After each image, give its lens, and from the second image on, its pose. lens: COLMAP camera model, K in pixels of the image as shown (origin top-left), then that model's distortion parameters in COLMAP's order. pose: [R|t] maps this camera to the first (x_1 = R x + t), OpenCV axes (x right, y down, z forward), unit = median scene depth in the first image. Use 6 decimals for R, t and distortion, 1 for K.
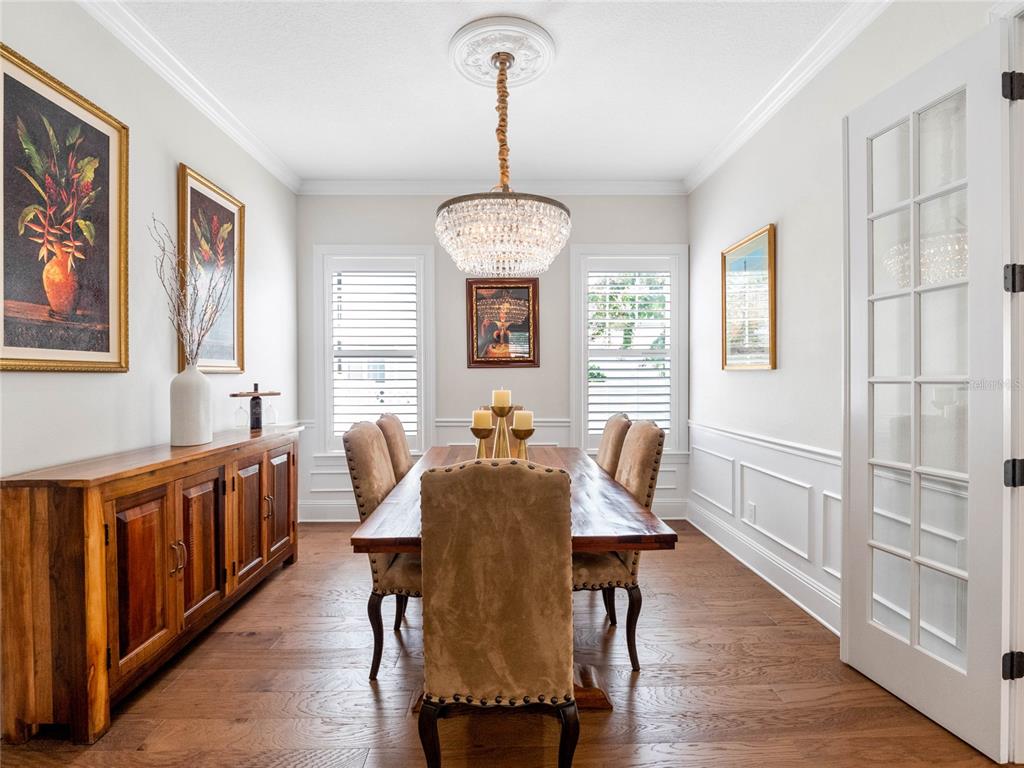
lens RADIAL K [[504.5, 0, 514.8], [0, 504.5, 382.5], [0, 0, 1]] dist [-0.006109, -0.005709]
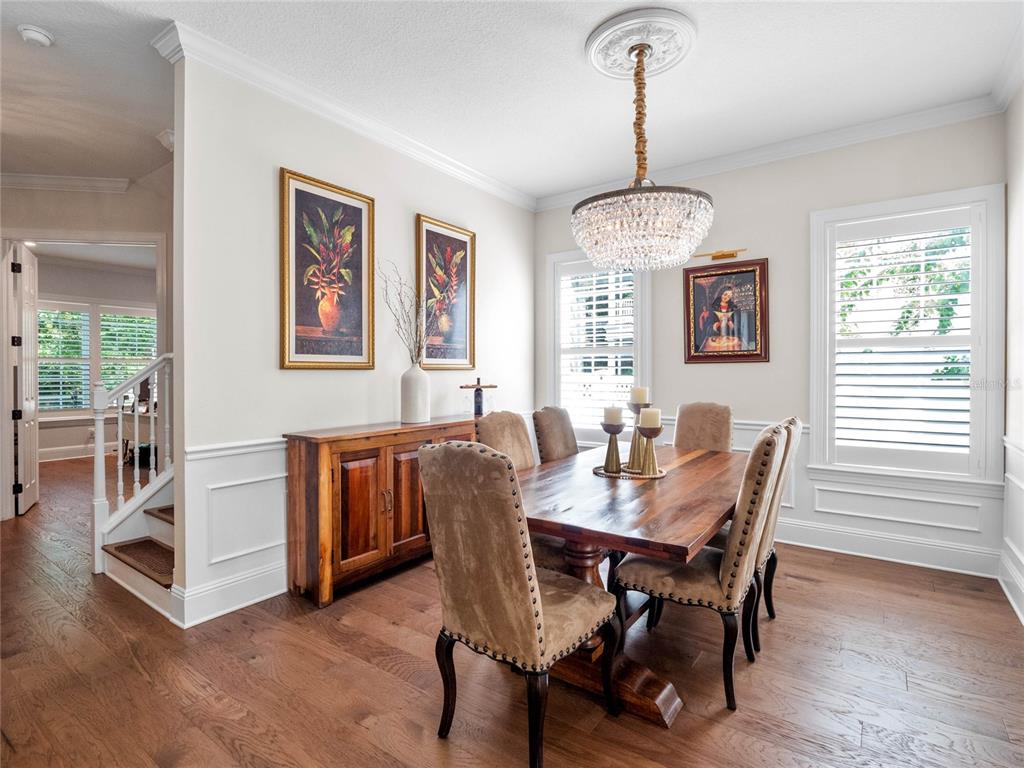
lens RADIAL K [[525.0, 0, 504.9], [0, 525.0, 376.3], [0, 0, 1]] dist [0.000052, -0.003253]
pose [[0.794289, 0.006890, -0.607501, 0.459721], [-0.008717, 0.999962, -0.000056, -0.003753], [0.607477, 0.005340, 0.794319, 0.031706]]
